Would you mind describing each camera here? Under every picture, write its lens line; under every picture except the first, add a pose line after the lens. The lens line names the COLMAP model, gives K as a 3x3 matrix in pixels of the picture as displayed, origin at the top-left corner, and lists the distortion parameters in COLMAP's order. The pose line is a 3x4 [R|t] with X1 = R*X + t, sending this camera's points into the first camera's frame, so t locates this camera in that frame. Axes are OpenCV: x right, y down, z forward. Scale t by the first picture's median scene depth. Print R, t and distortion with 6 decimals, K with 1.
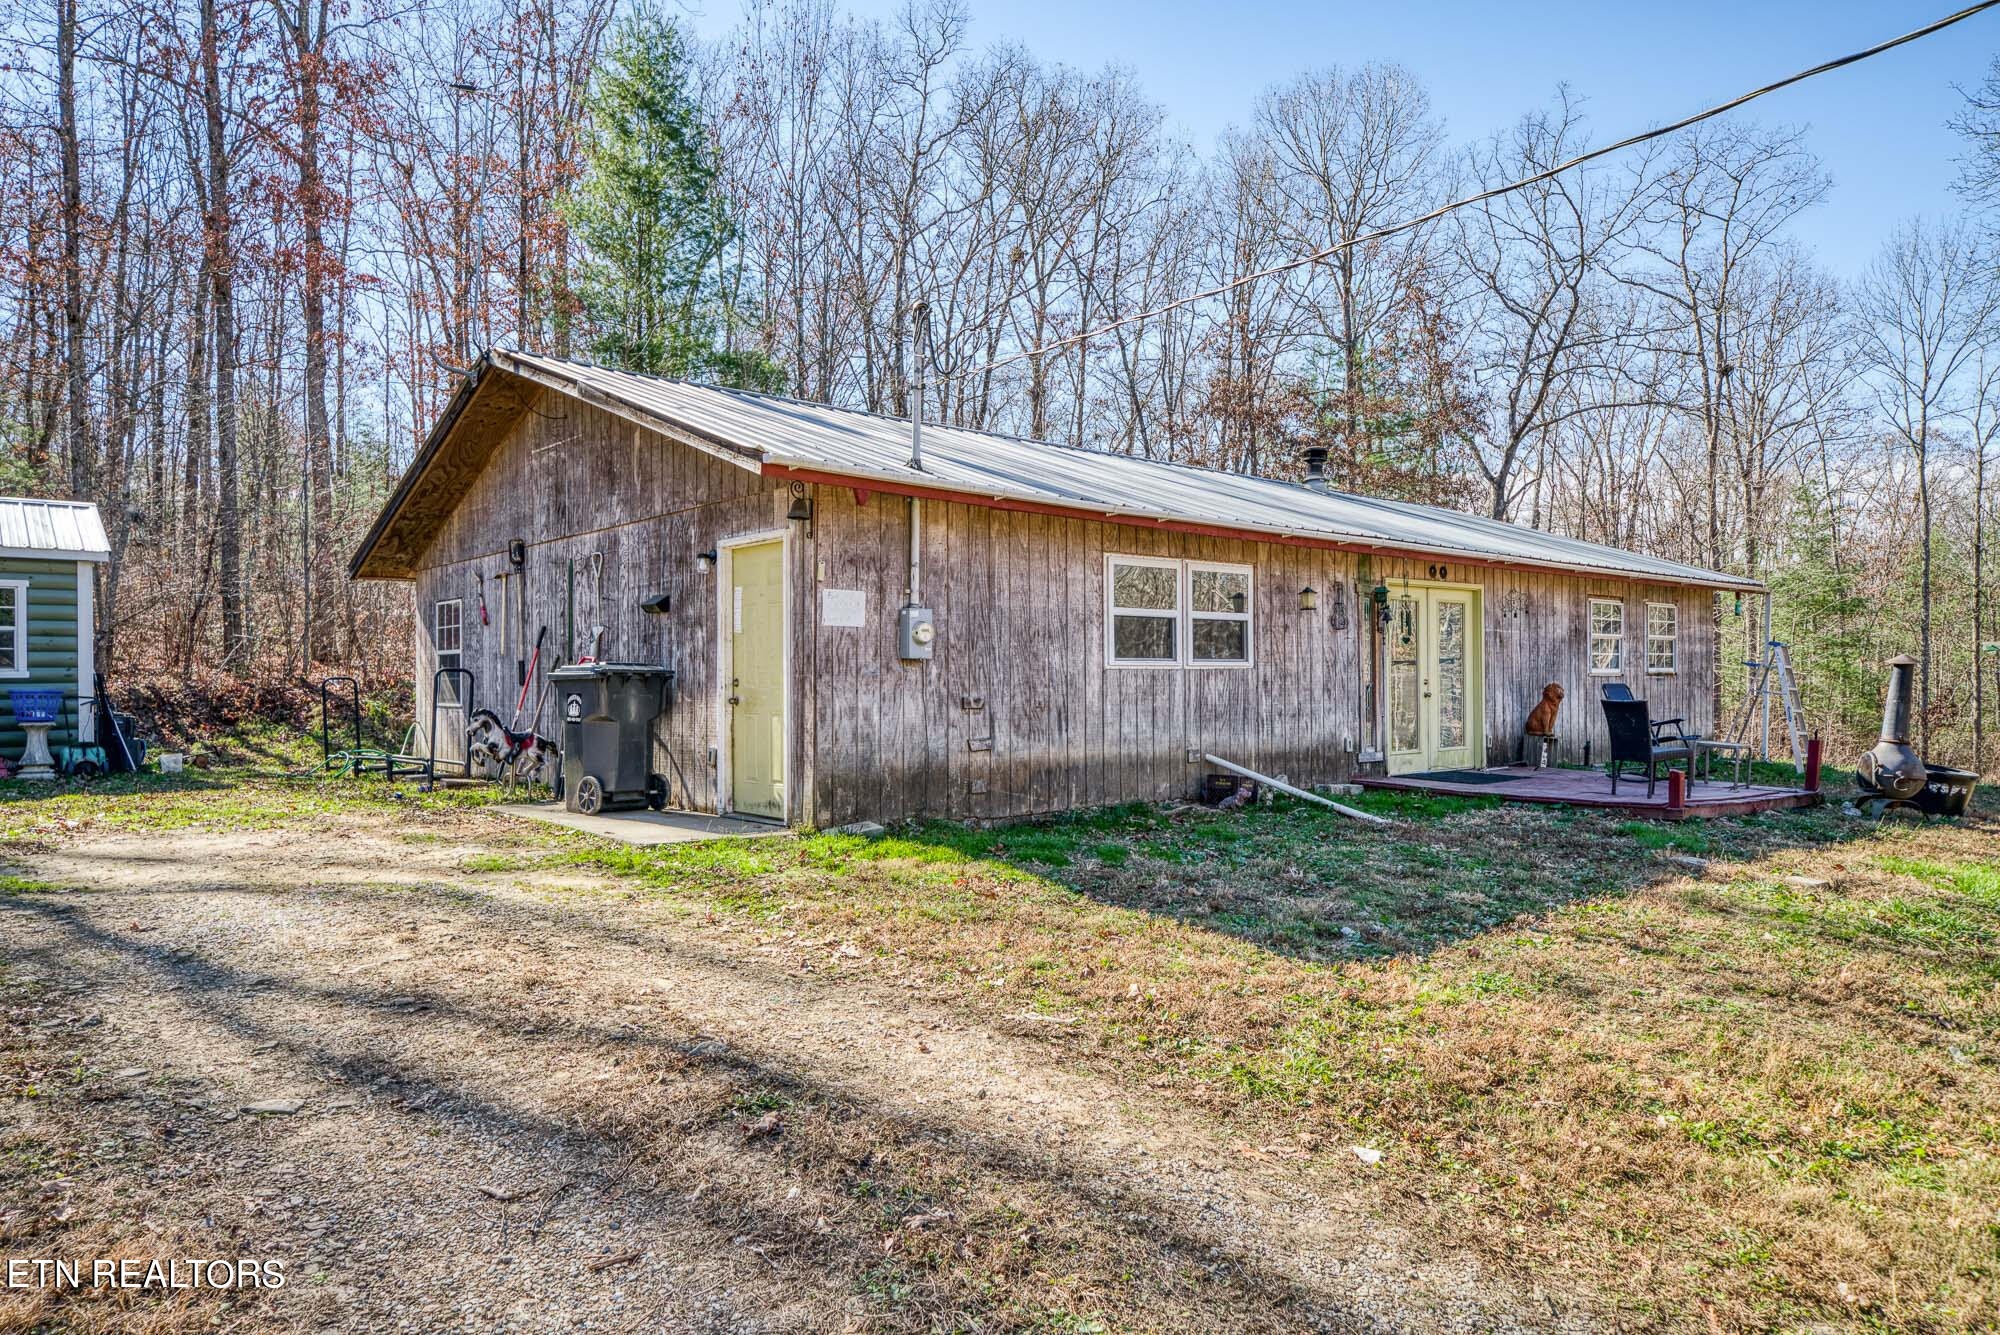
lens RADIAL K [[1276.5, 0, 996.3], [0, 1276.5, 675.3], [0, 0, 1]] dist [0.051679, -0.030861]
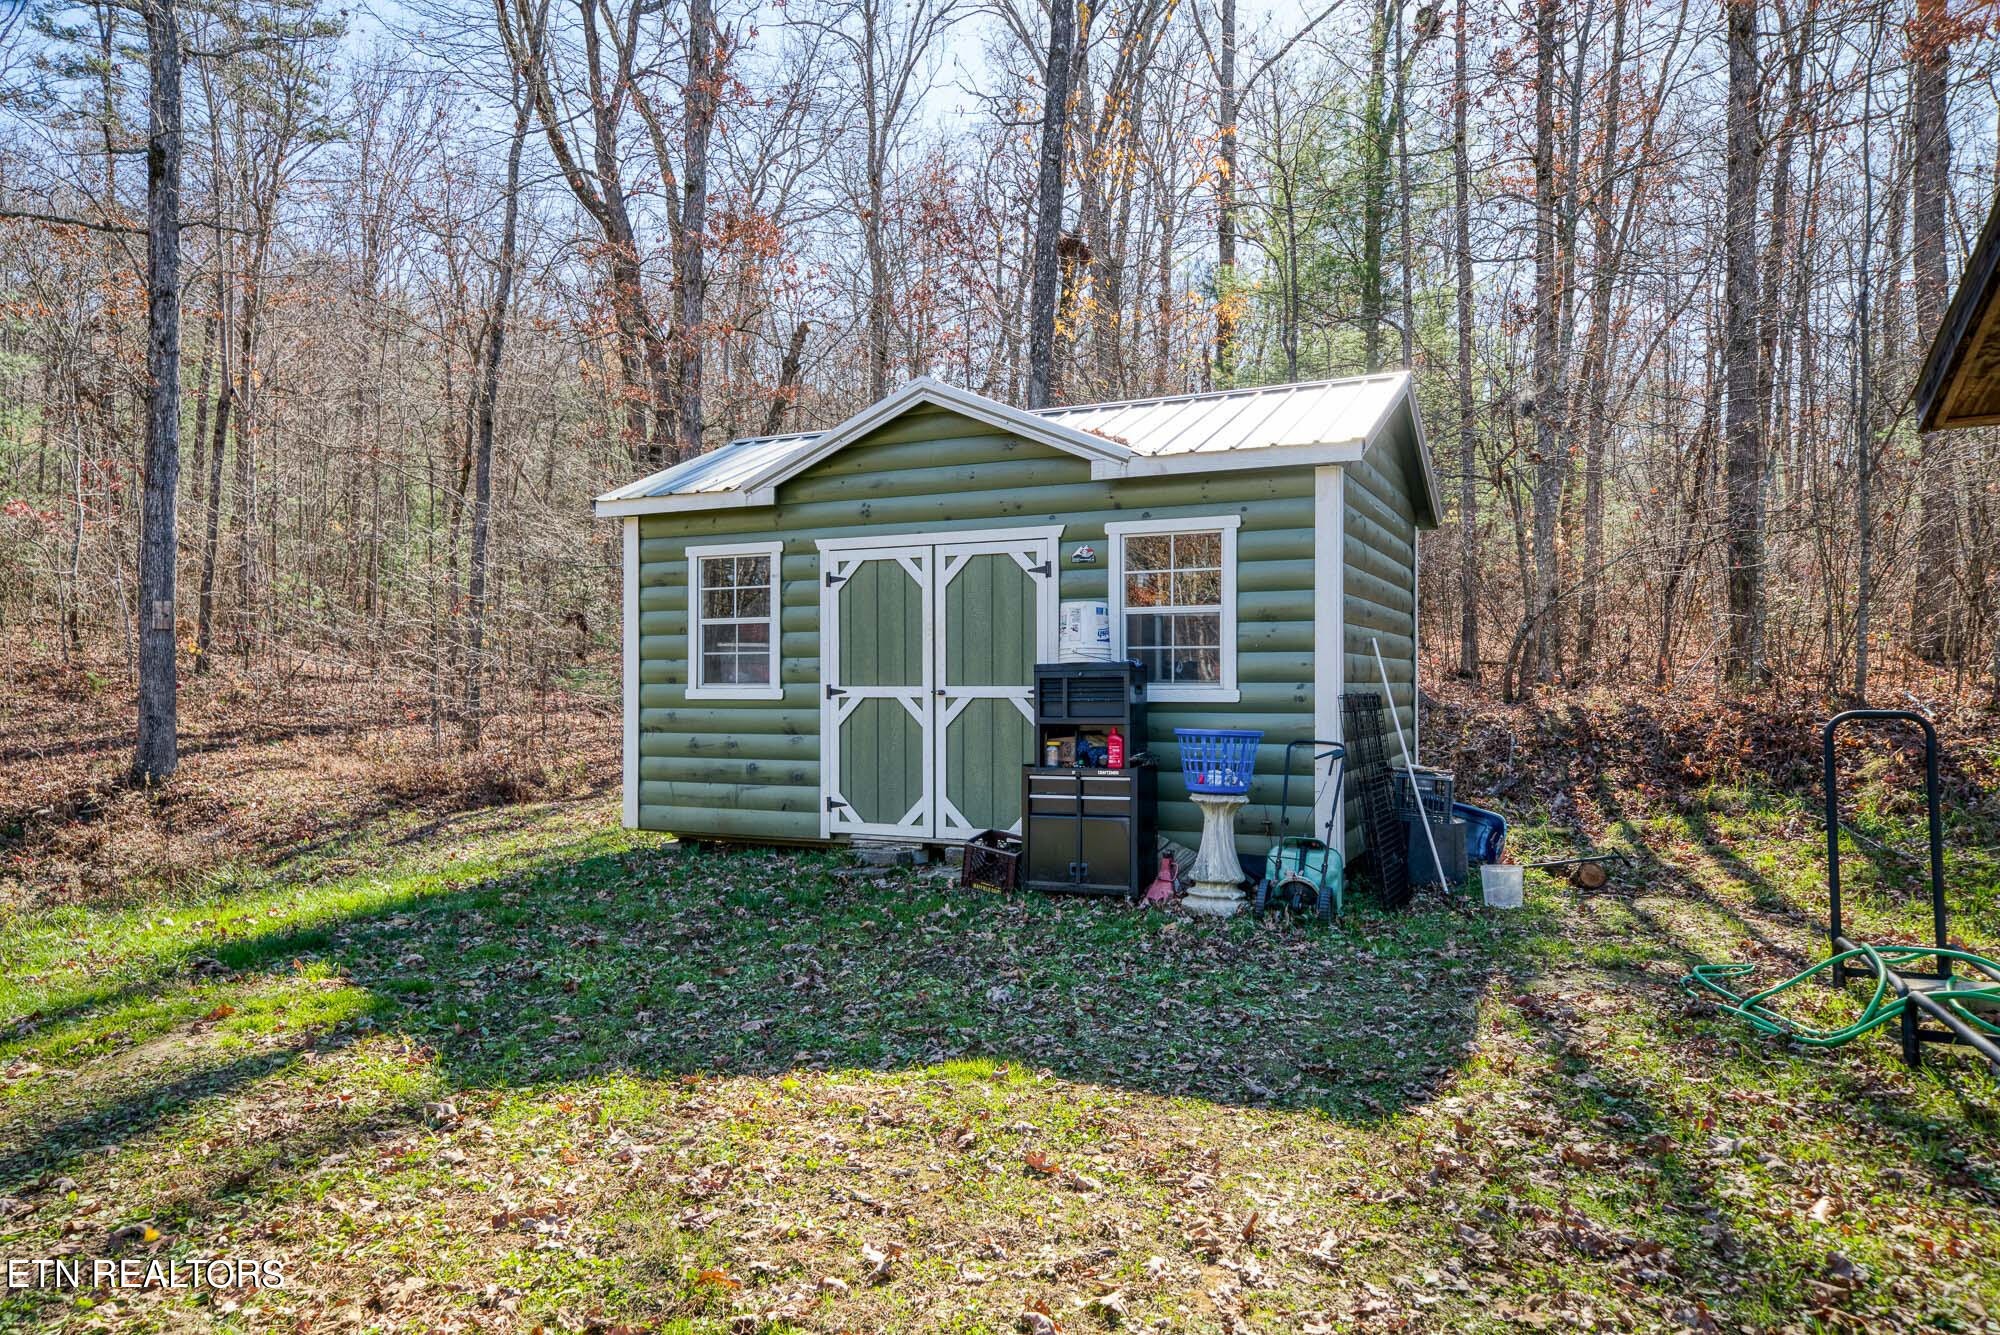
lens RADIAL K [[1276.5, 0, 996.3], [0, 1276.5, 675.3], [0, 0, 1]] dist [0.051679, -0.030861]
pose [[0.427400, -0.004493, -0.904051, -0.309094], [0.006400, 0.999978, -0.001944, -0.008093], [0.904040, -0.004955, 0.427419, 0.665621]]
